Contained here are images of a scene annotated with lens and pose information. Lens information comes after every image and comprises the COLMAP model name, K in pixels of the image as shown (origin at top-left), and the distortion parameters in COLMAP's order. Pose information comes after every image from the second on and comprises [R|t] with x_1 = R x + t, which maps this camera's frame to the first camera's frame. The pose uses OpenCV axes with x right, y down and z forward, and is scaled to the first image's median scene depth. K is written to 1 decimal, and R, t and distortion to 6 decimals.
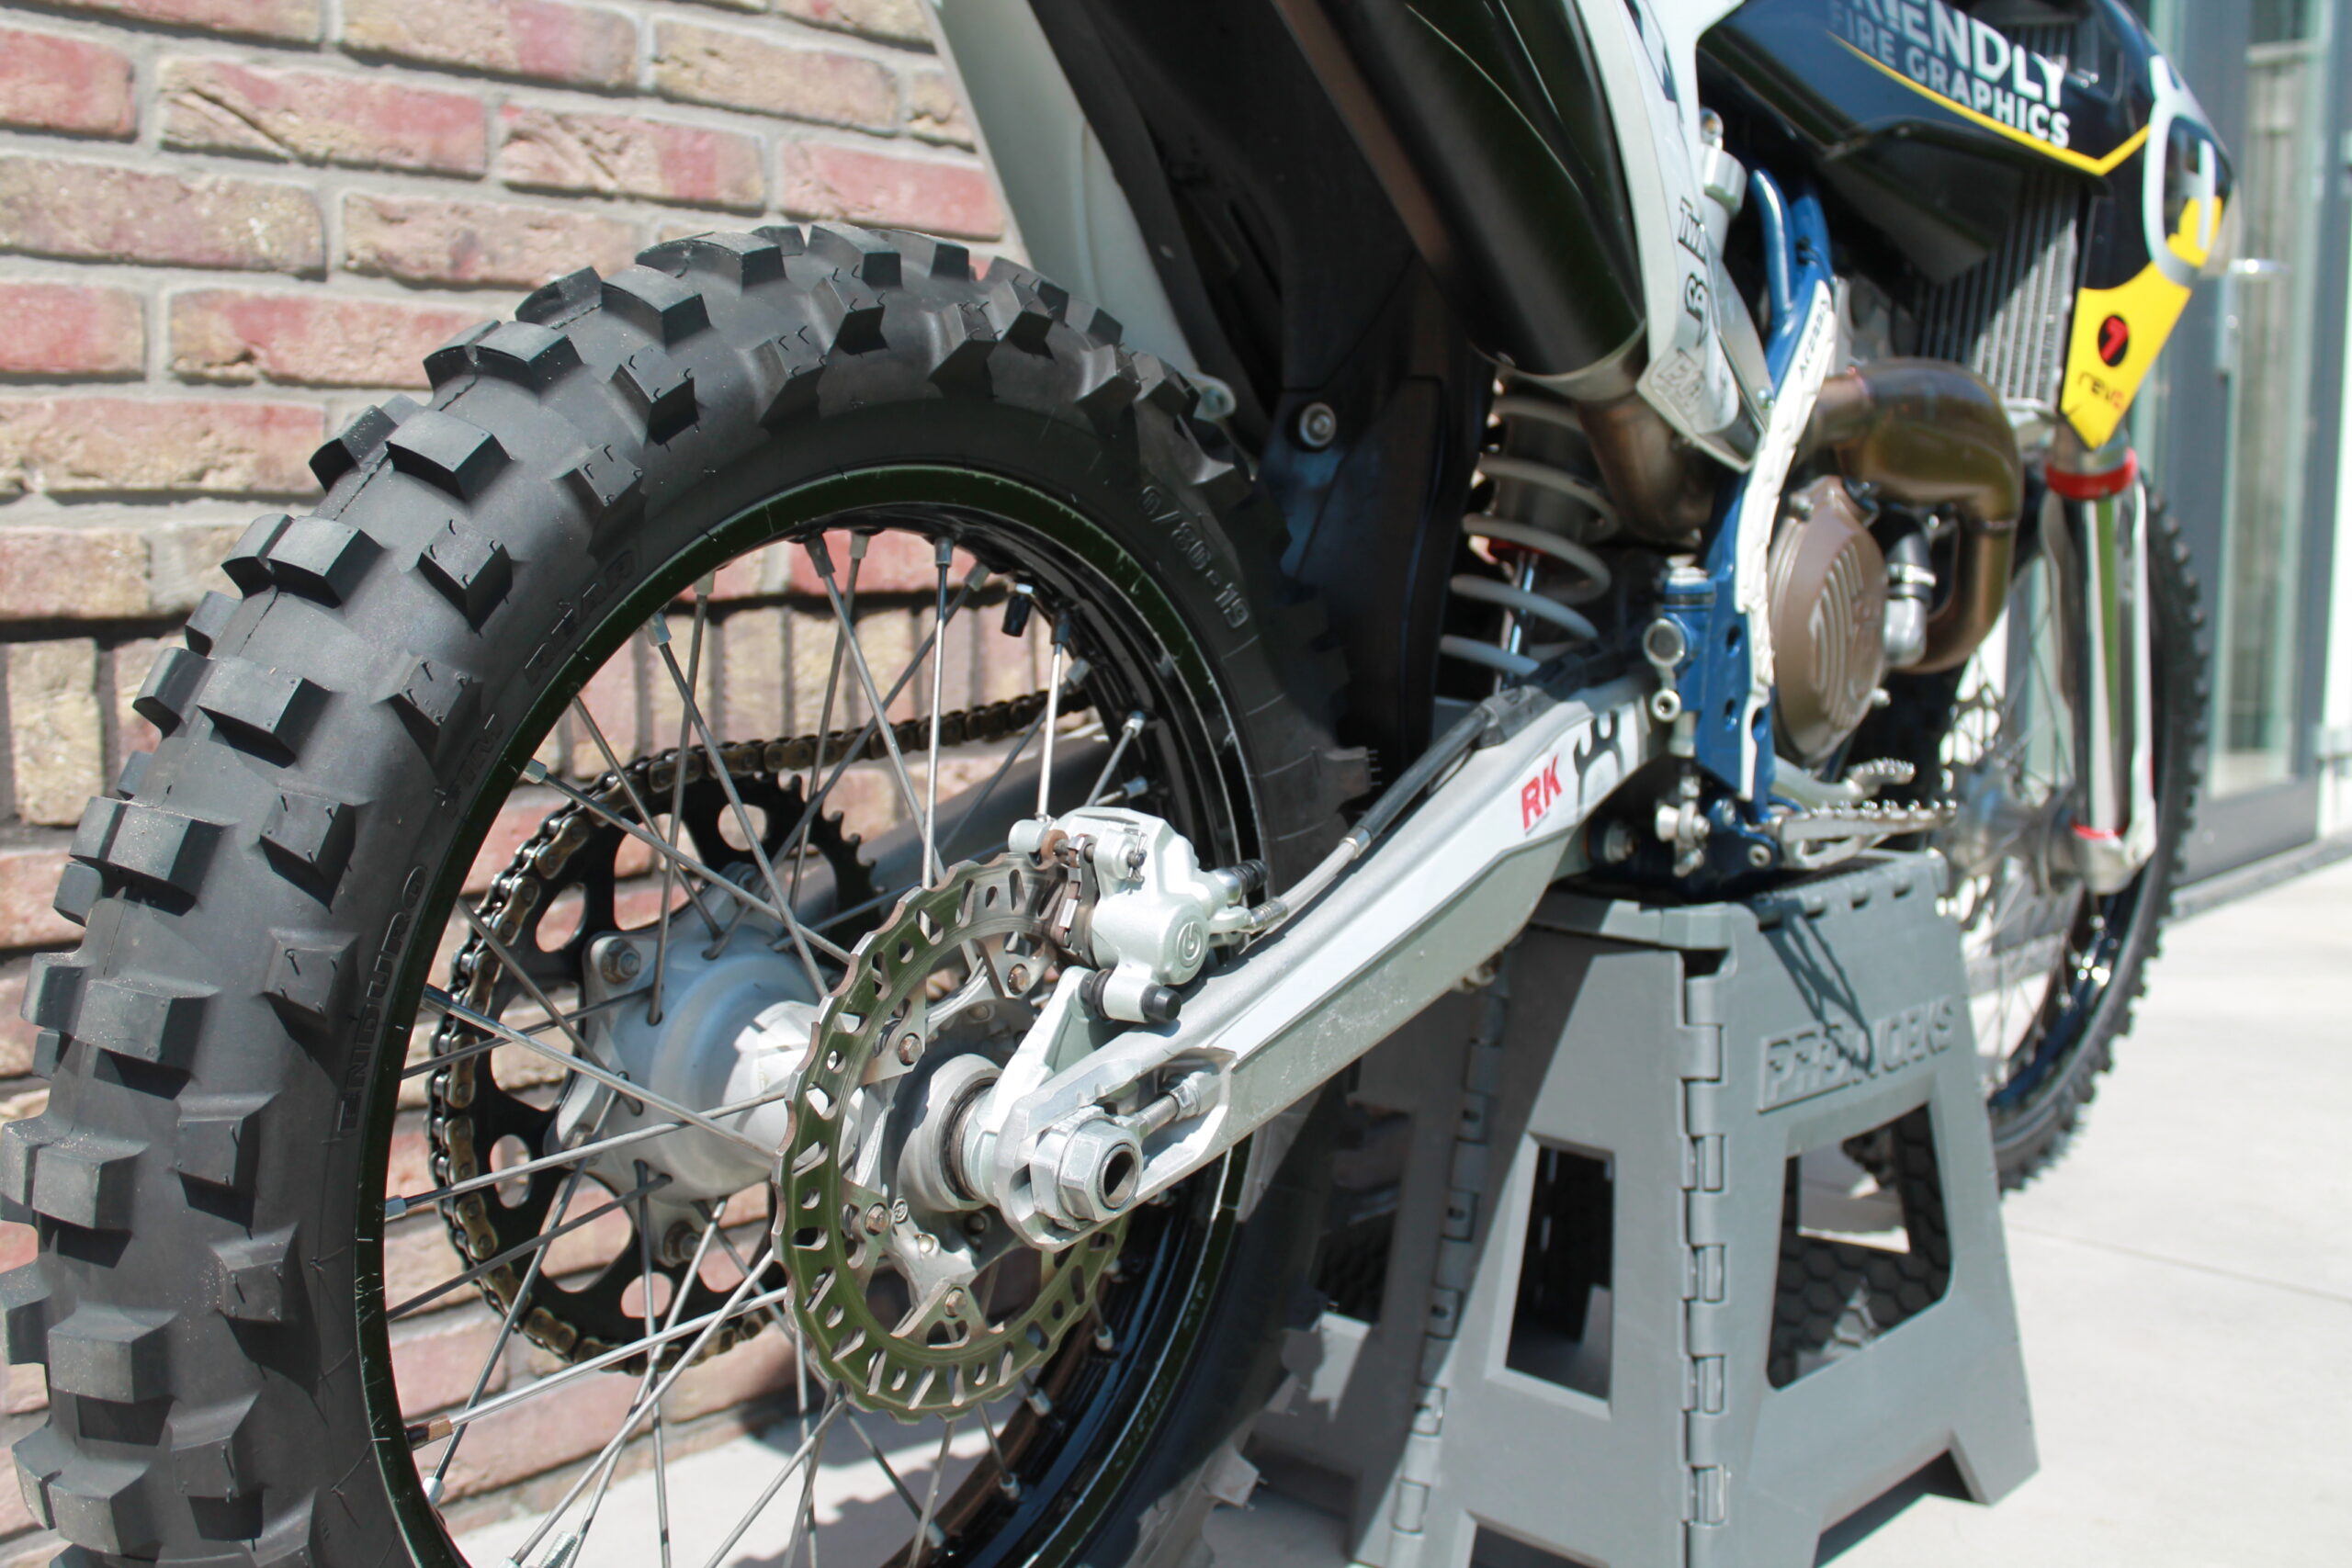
lens RADIAL K [[2326.3, 0, 1096.7], [0, 2326.3, 650.2], [0, 0, 1]] dist [-0.059313, 0.000000]
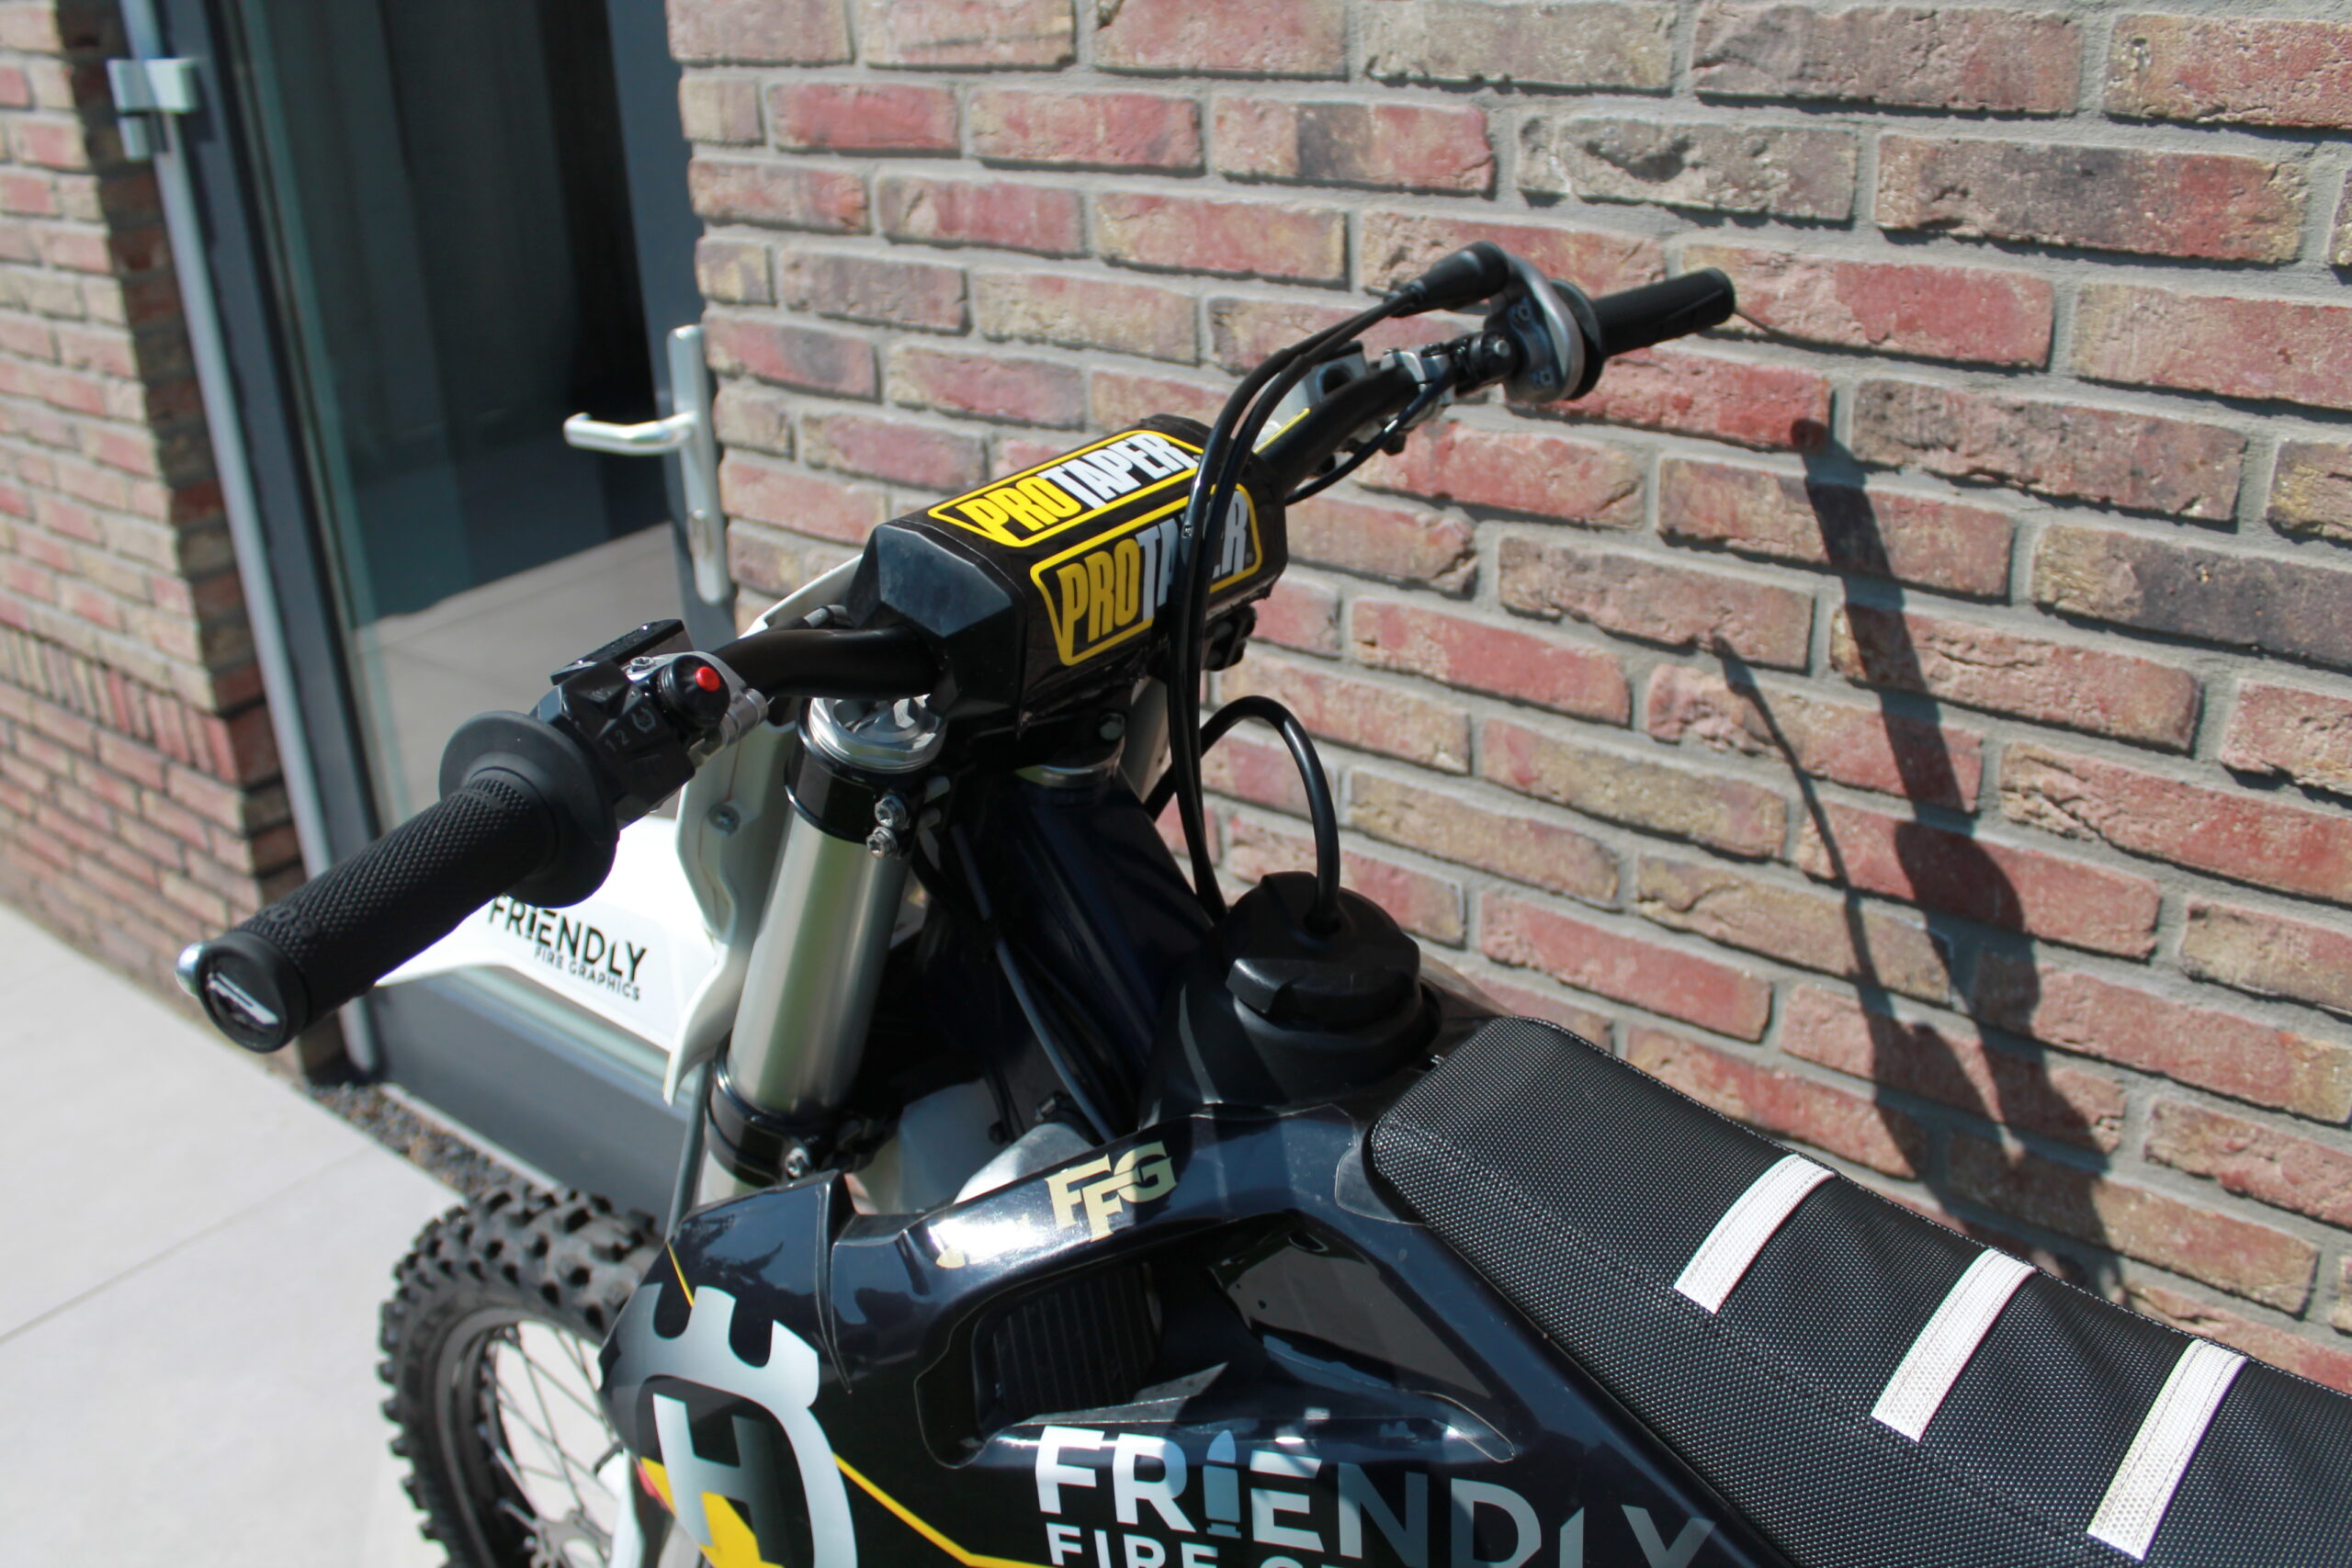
lens RADIAL K [[2059.0, 0, 1160.1], [0, 2059.0, 759.6], [0, 0, 1]] dist [-0.161505, 0.144893]
pose [[0.052357, 0.382085, -0.922643, 0.787715], [-0.041913, 0.923937, 0.380243, -0.723995], [0.997748, 0.018763, 0.064389, 0.952883]]
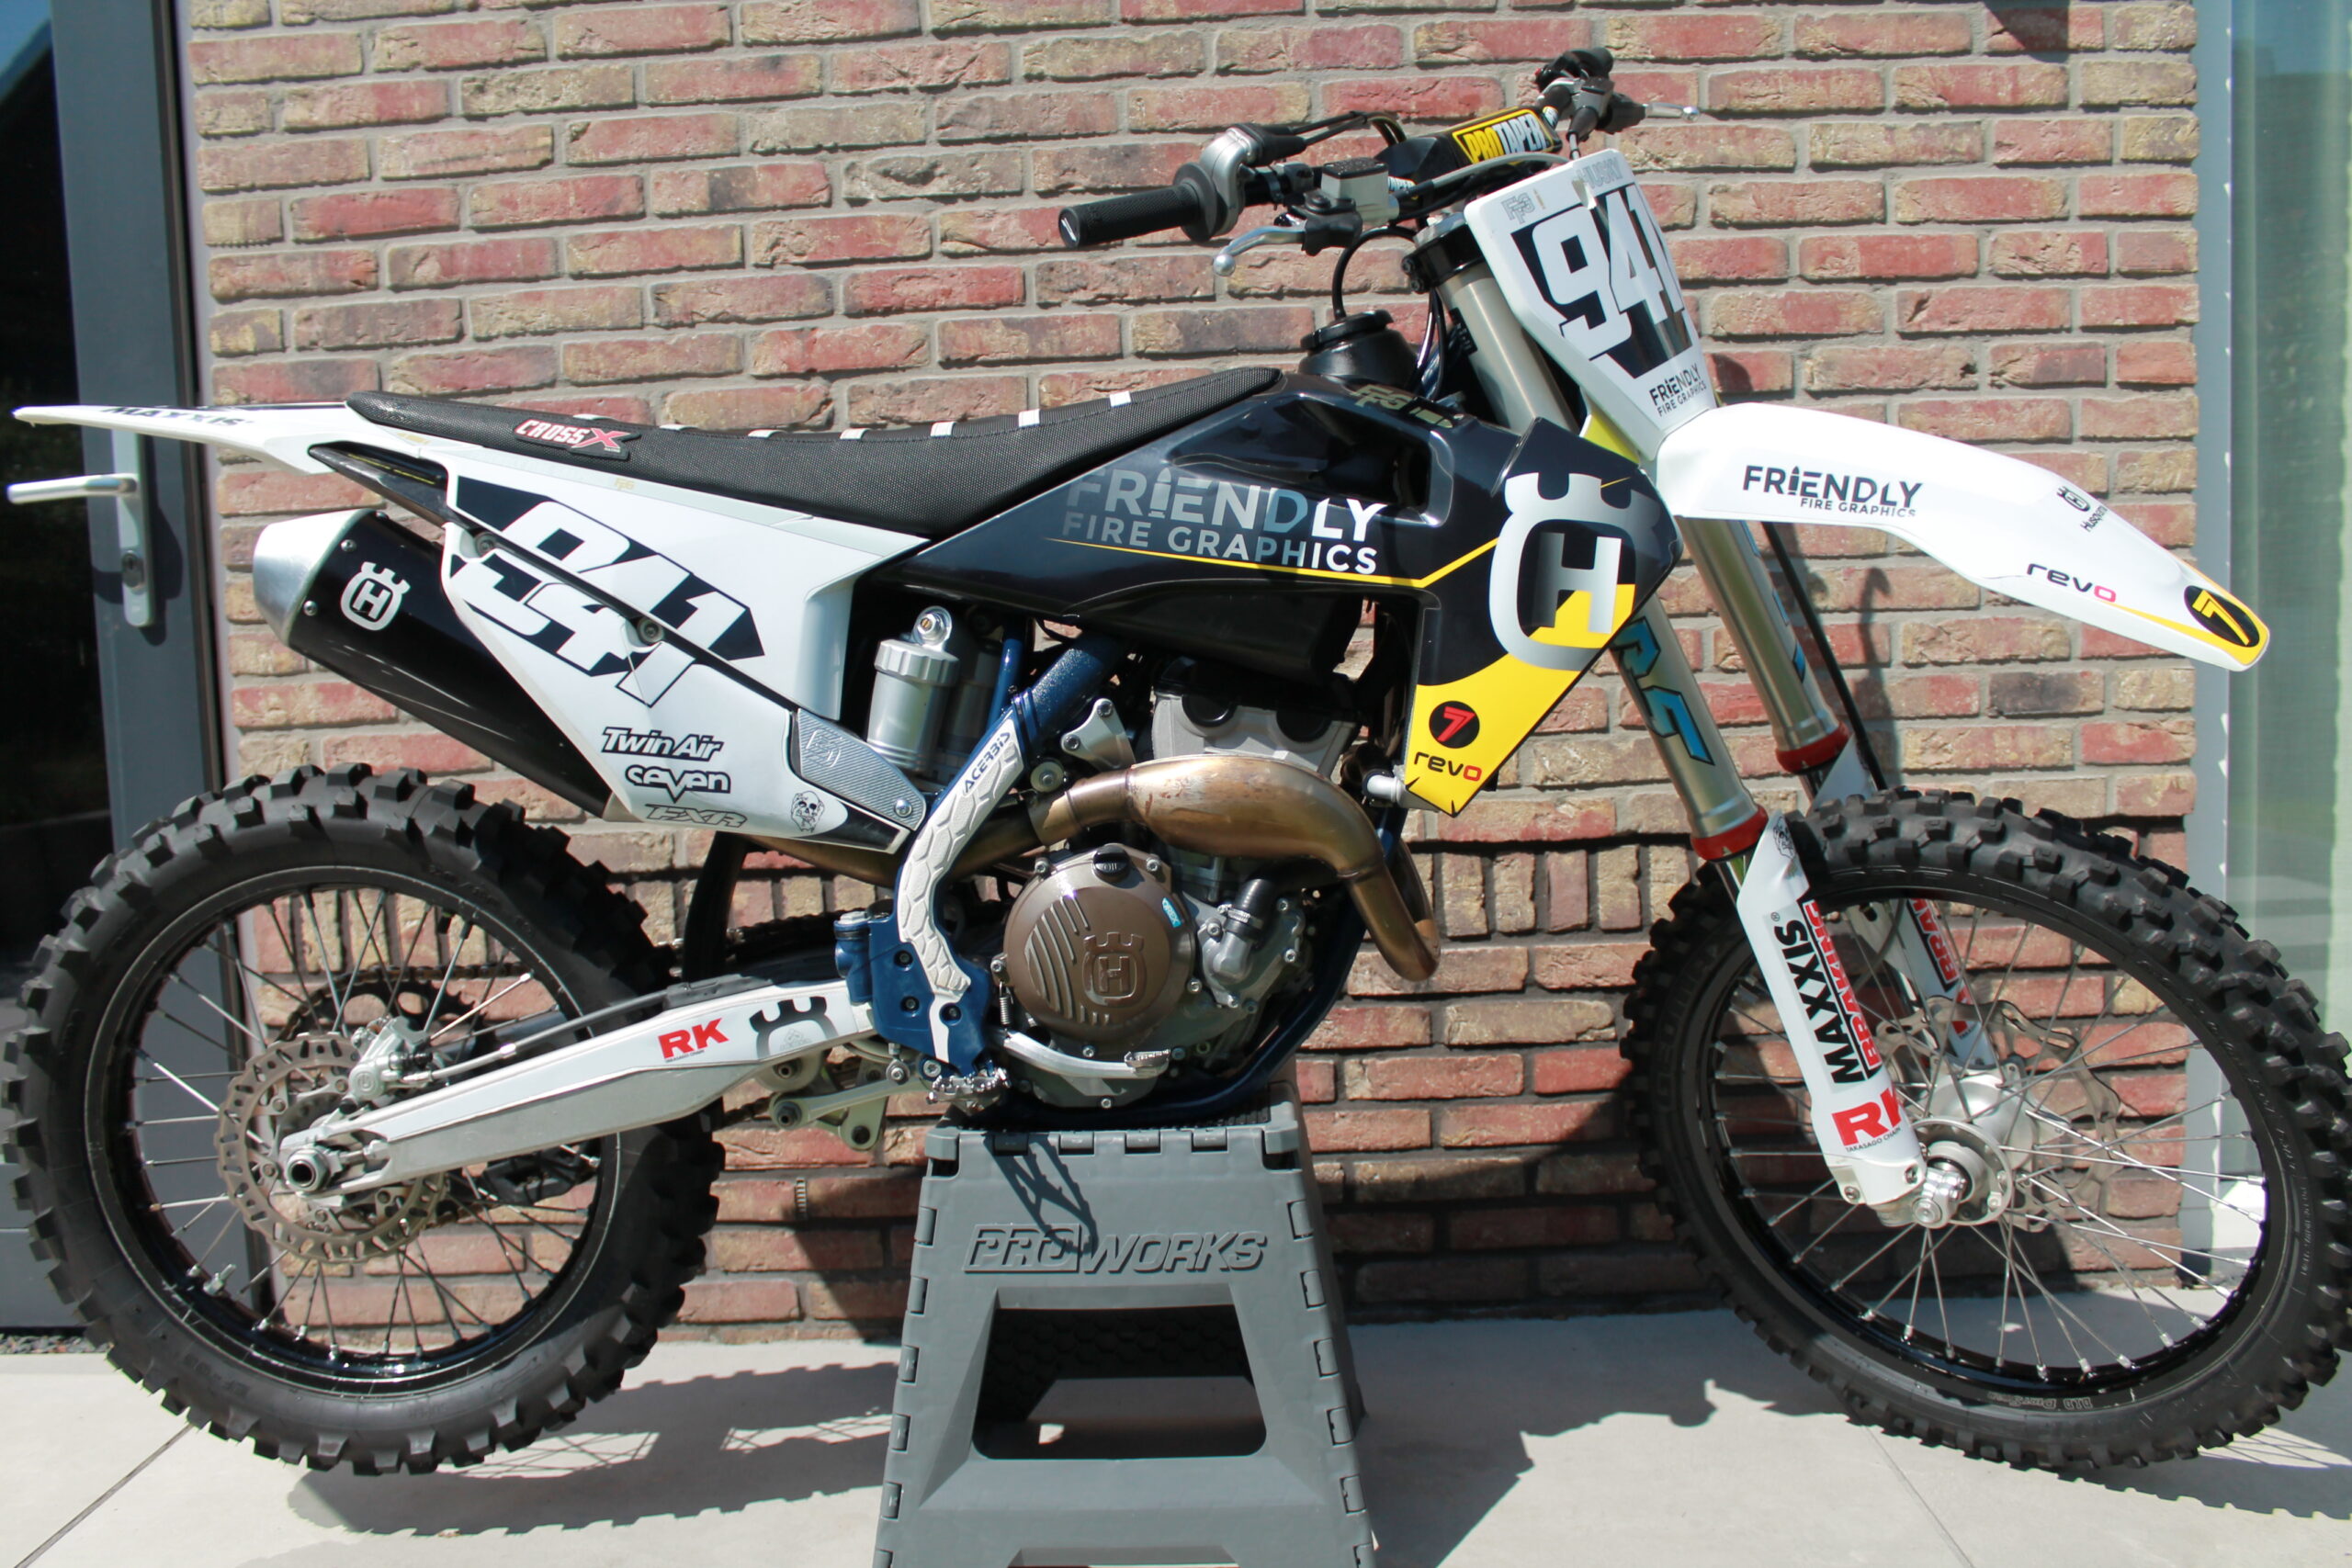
lens RADIAL K [[1966.5, 0, 1154.1], [0, 1966.5, 772.3], [0, 0, 1]] dist [-0.161998, 0.132190]
pose [[0.651018, 0.025457, -0.758635, 1.338960], [-0.010227, 0.999641, 0.024768, -0.159708], [0.758993, -0.008366, 0.651045, 0.259253]]
